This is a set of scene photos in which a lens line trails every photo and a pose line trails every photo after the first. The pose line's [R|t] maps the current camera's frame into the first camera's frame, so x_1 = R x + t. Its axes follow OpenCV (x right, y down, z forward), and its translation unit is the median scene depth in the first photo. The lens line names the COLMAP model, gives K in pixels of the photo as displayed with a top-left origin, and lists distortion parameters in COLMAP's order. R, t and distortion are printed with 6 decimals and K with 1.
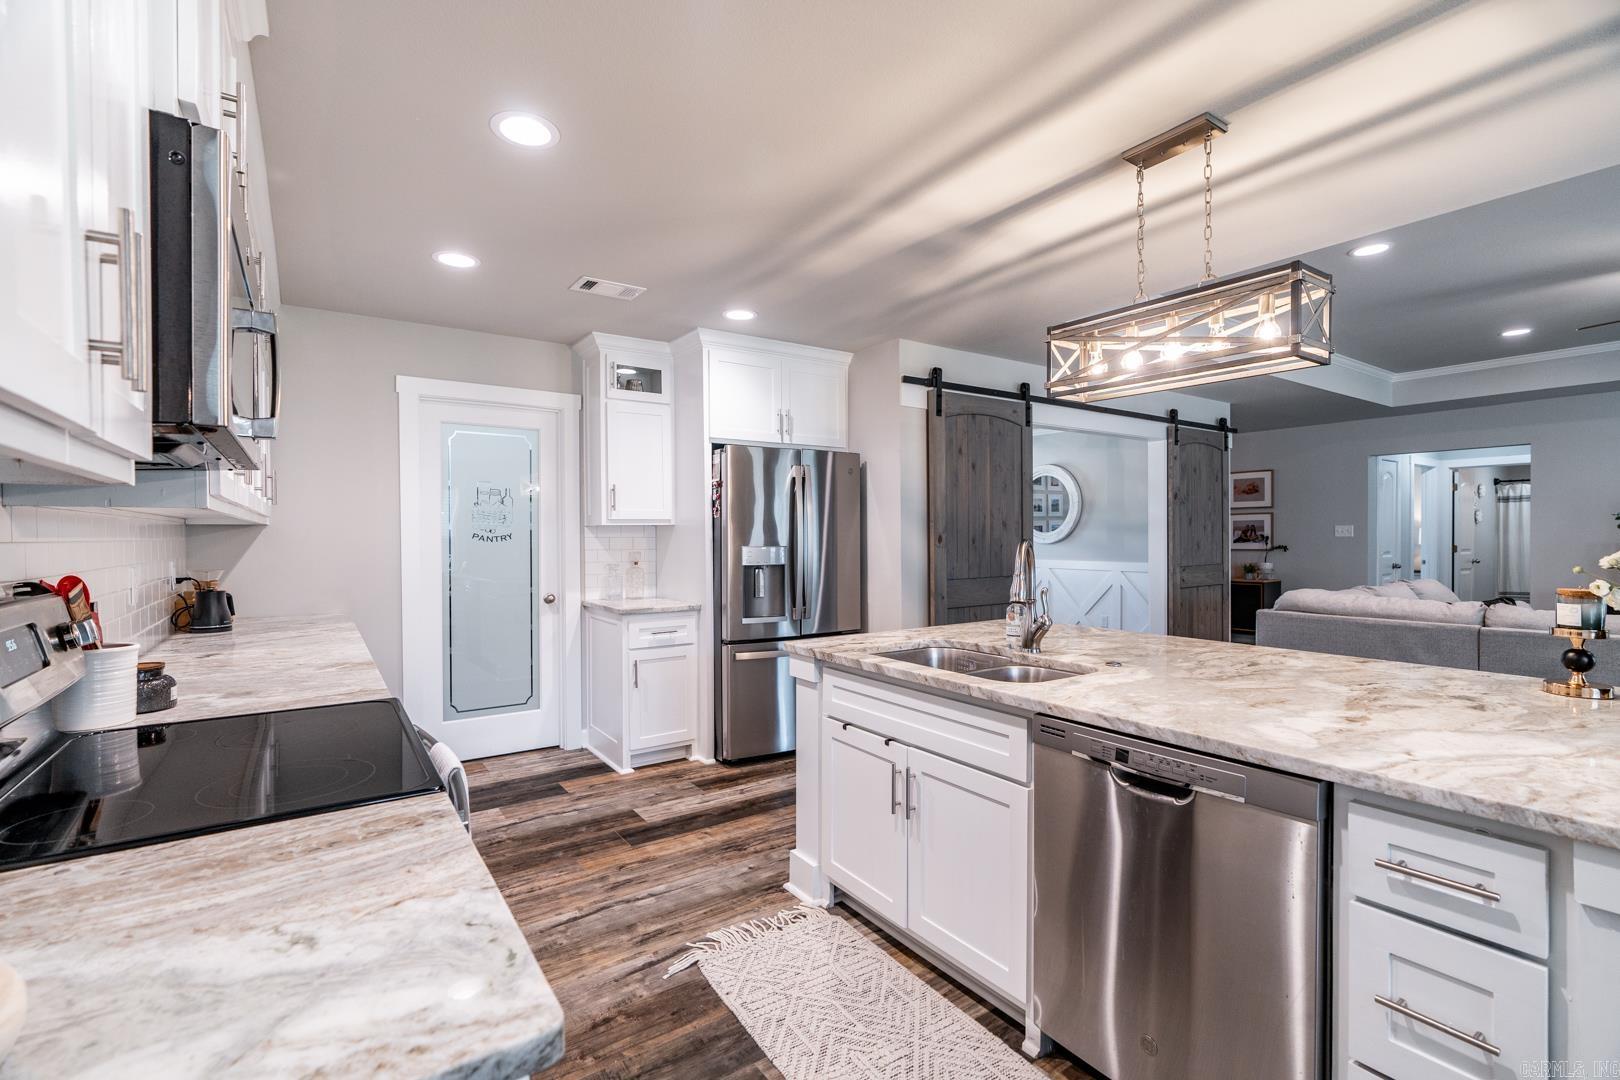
lens RADIAL K [[728.6, 0, 810.0], [0, 728.6, 540.0], [0, 0, 1]] dist [-0.009254, 0.000179]
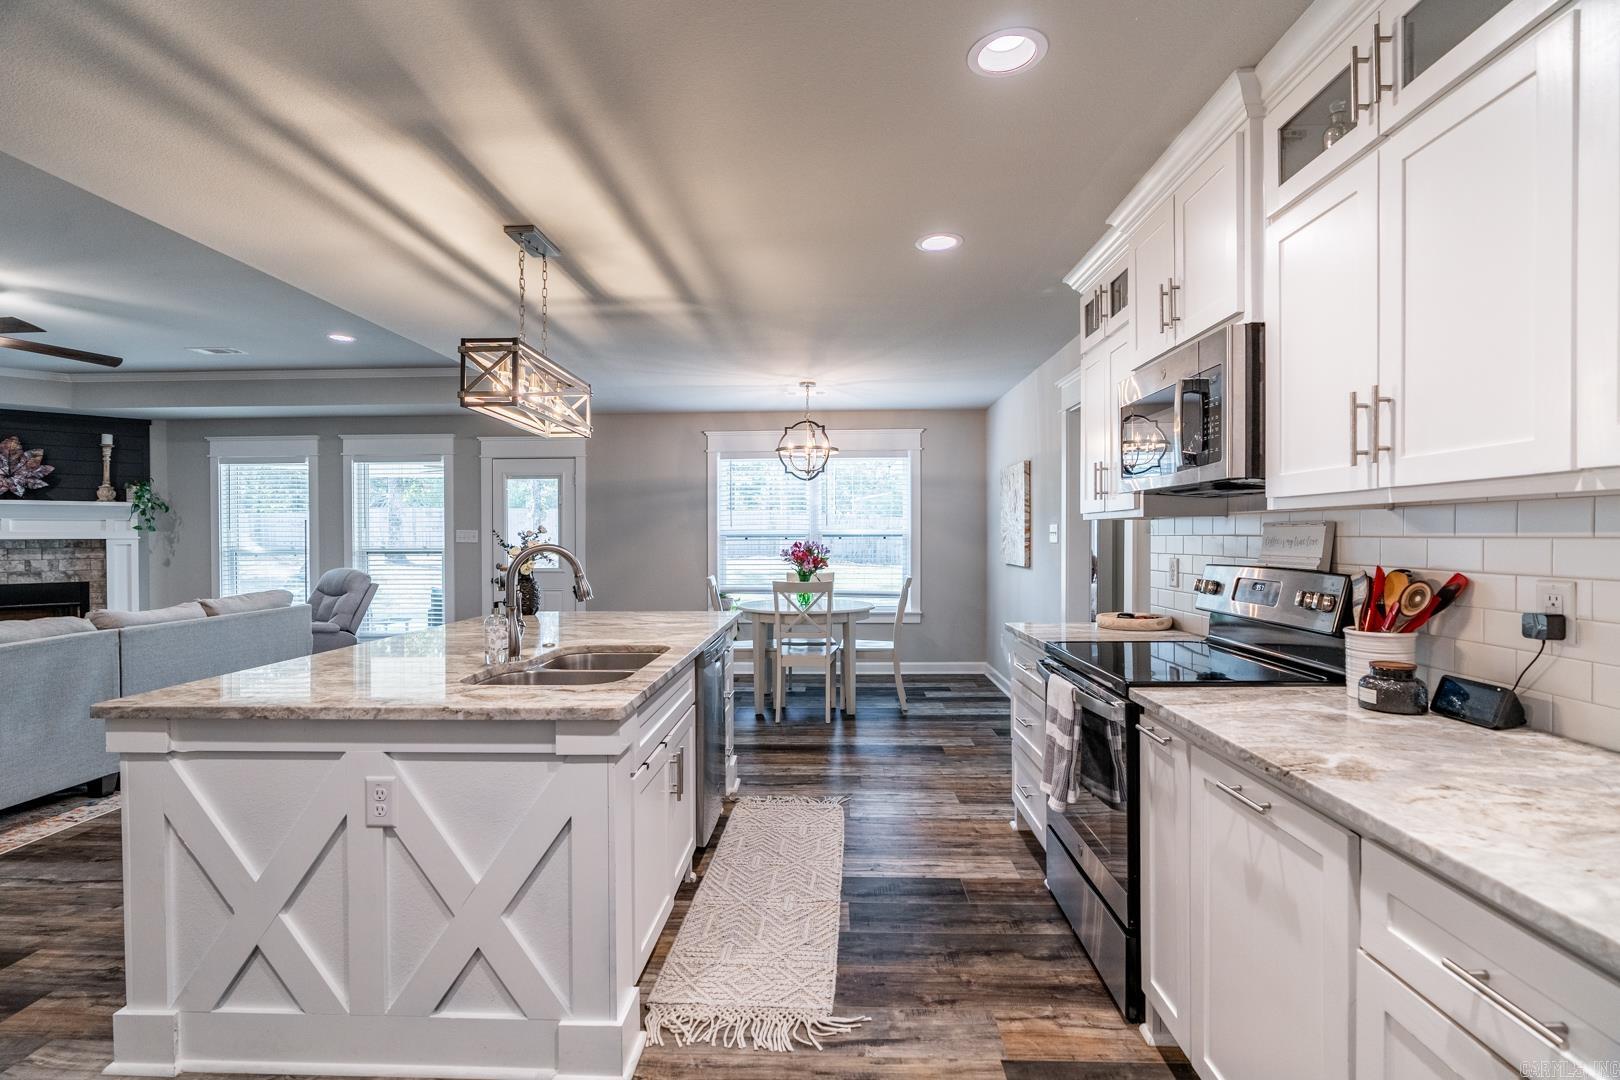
lens RADIAL K [[728.6, 0, 810.0], [0, 728.6, 540.0], [0, 0, 1]] dist [-0.009254, 0.000179]
pose [[-0.801637, 0.005366, 0.597787, -0.354537], [0.014027, 0.999853, 0.009835, -0.005953], [-0.597646, 0.016269, -0.801595, 0.908739]]
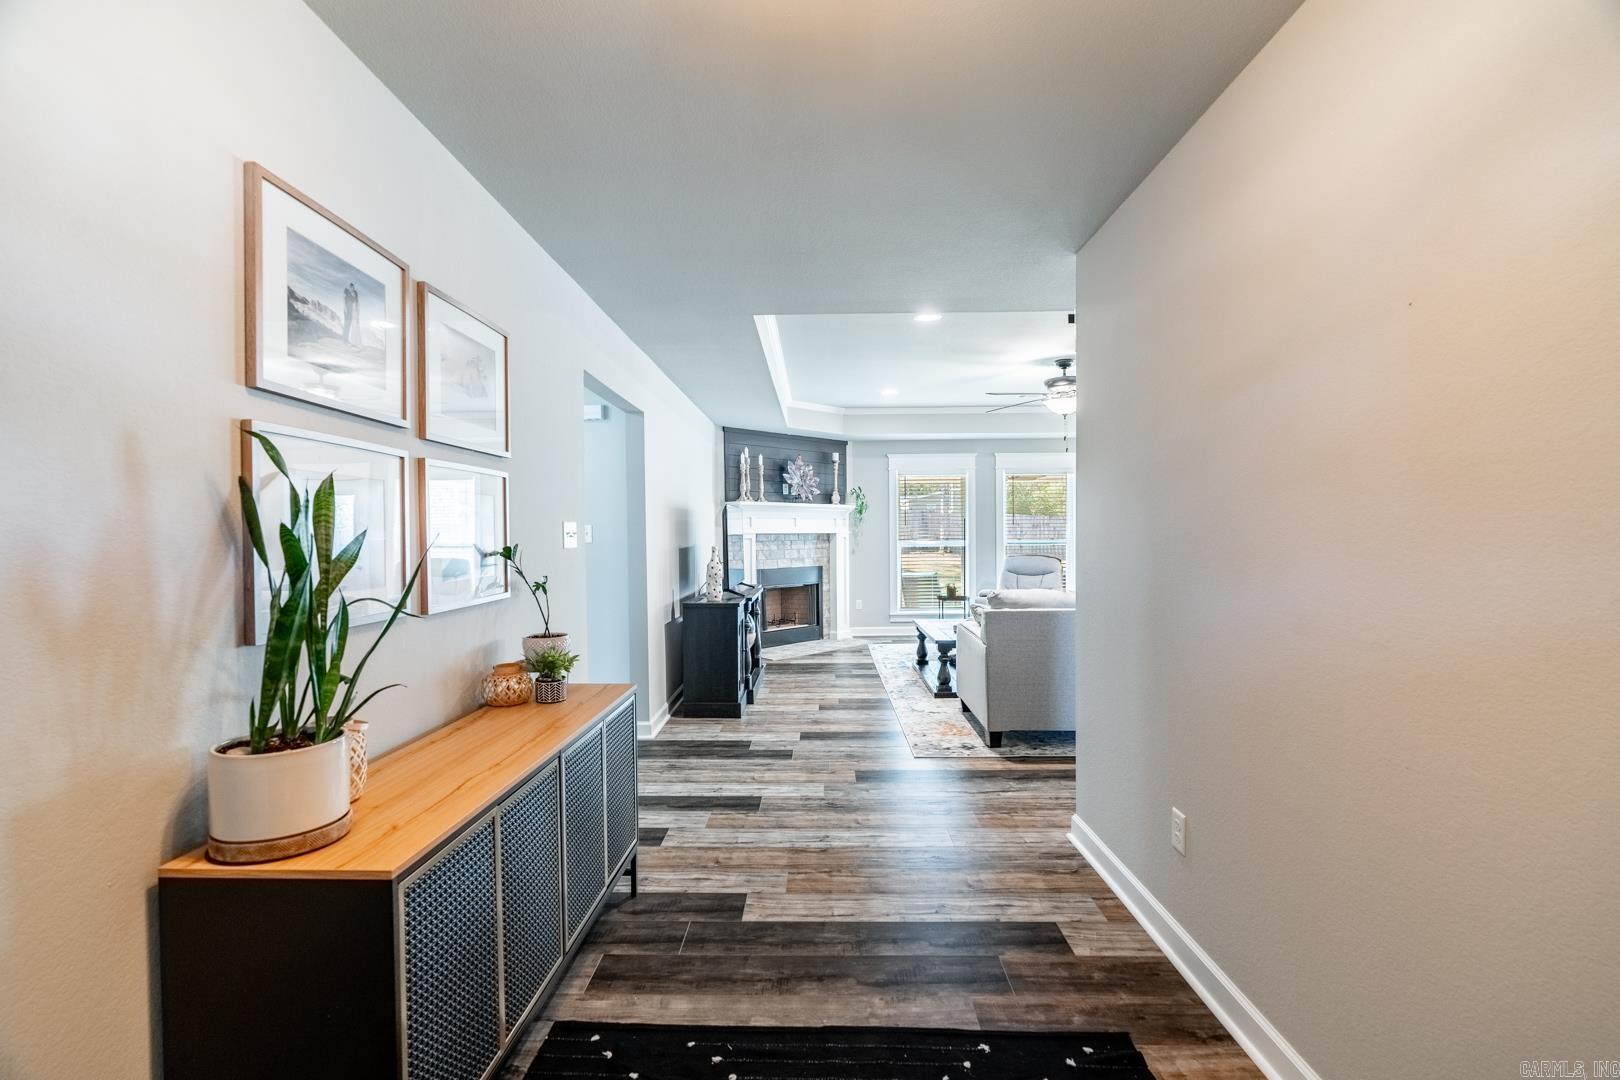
lens RADIAL K [[743.8, 0, 805.3], [0, 743.8, 540.5], [0, 0, 1]] dist [-0.003494, 0.000335]
pose [[-0.808304, 0.012495, 0.588632, 0.670687], [0.020419, 0.999768, 0.006818, -0.009566], [-0.588411, 0.017530, -0.808372, 2.363093]]
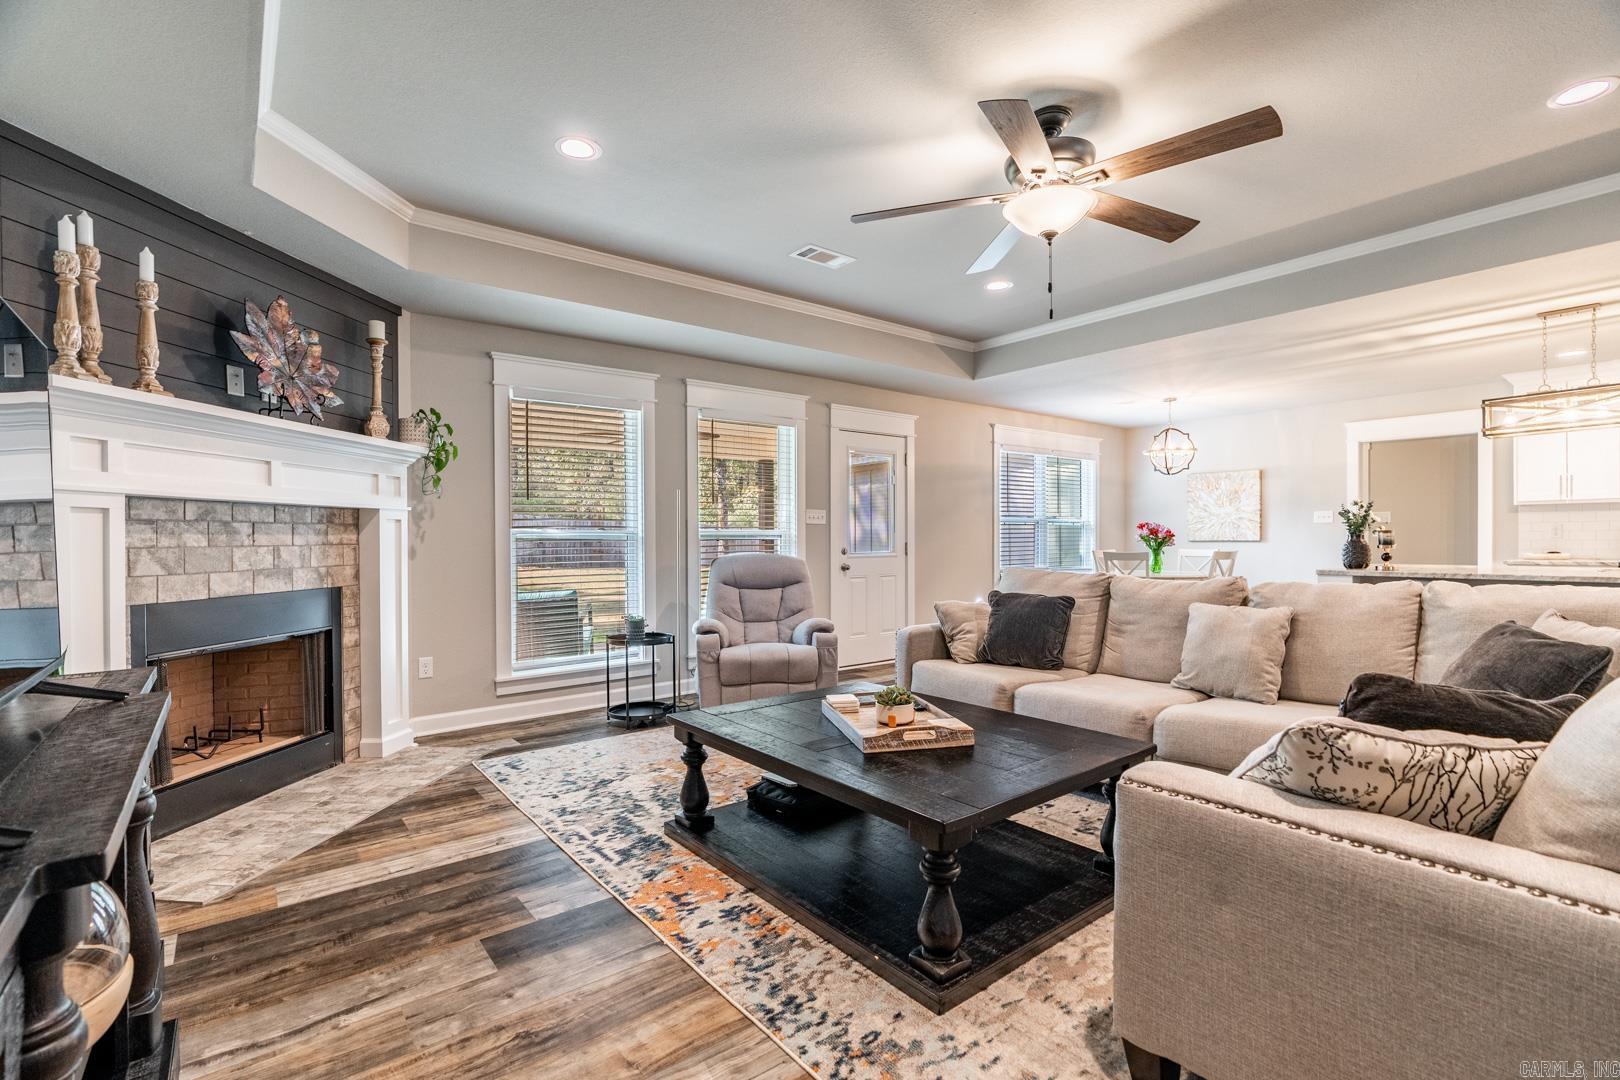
lens RADIAL K [[747.9, 0, 817.7], [0, 747.9, 544.9], [0, 0, 1]] dist [-0.012428, 0.000592]
pose [[-0.998334, 0.013733, -0.056042, 1.383016], [0.012779, 0.999768, 0.017348, 0.021366], [0.056267, 0.016603, -0.998278, 1.511512]]
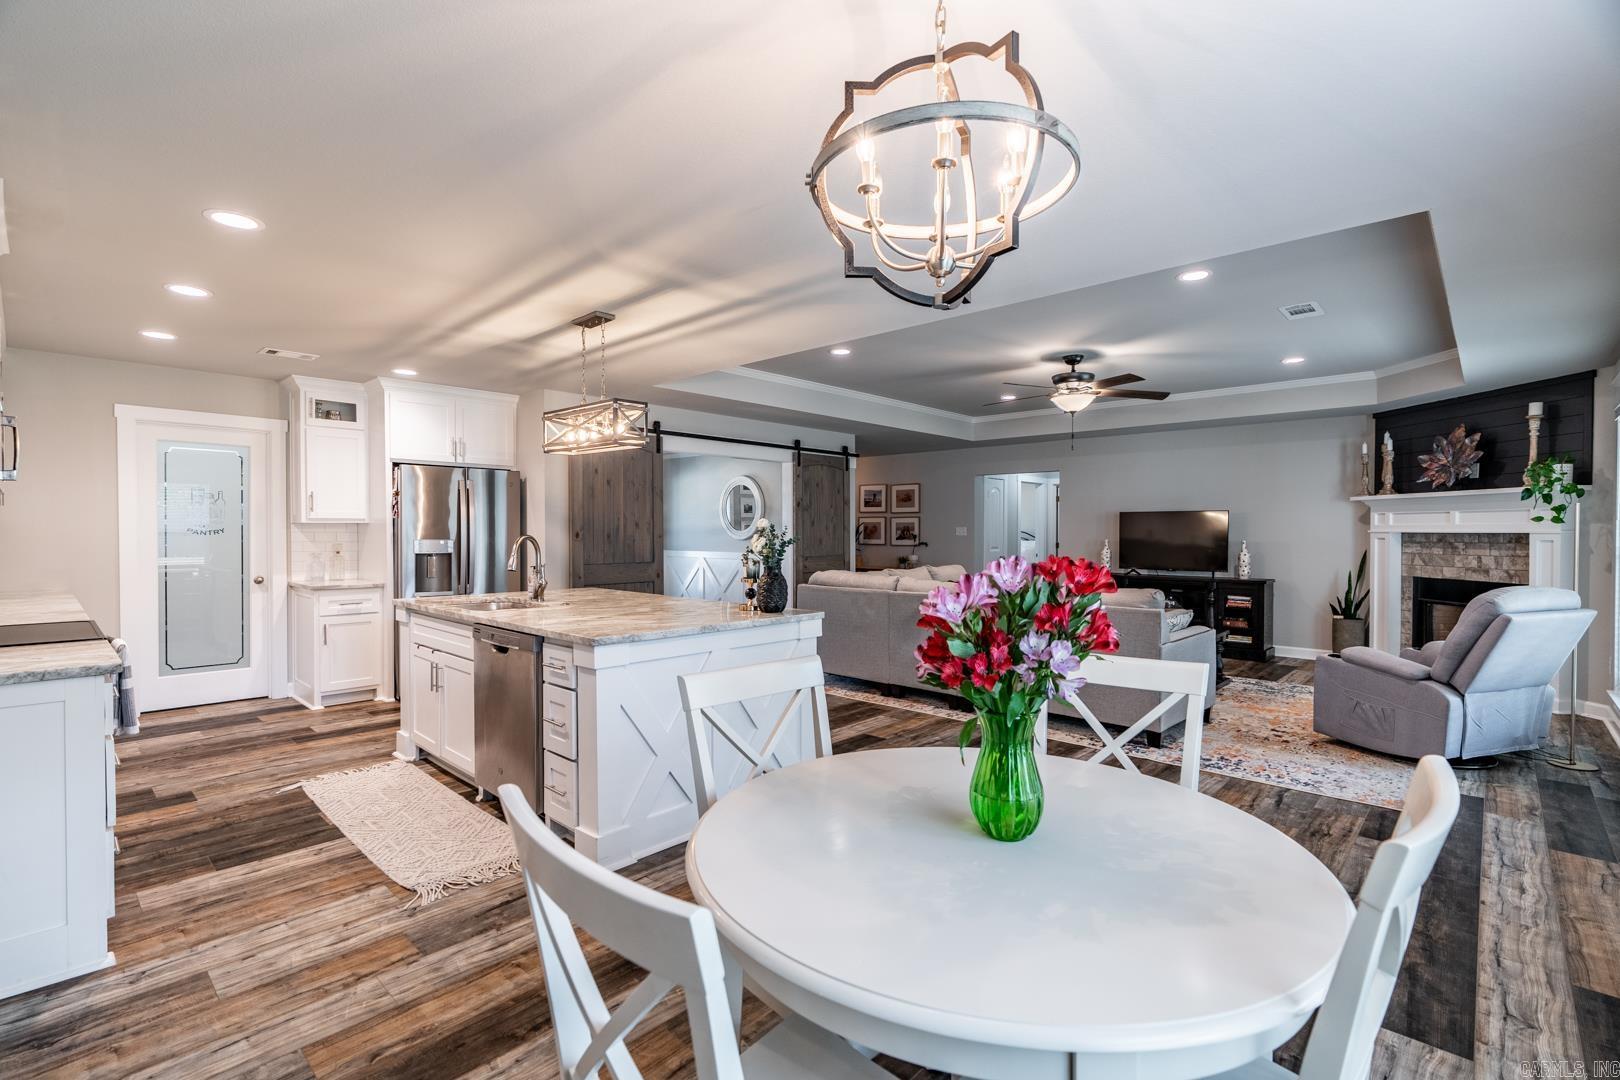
lens RADIAL K [[743.8, 0, 805.3], [0, 743.8, 540.5], [0, 0, 1]] dist [-0.003494, 0.000335]
pose [[0.979233, 0.004798, 0.202681, 0.330464], [-0.005767, 0.999975, 0.004190, 0.000712], [-0.202656, -0.005272, 0.979236, -0.487964]]
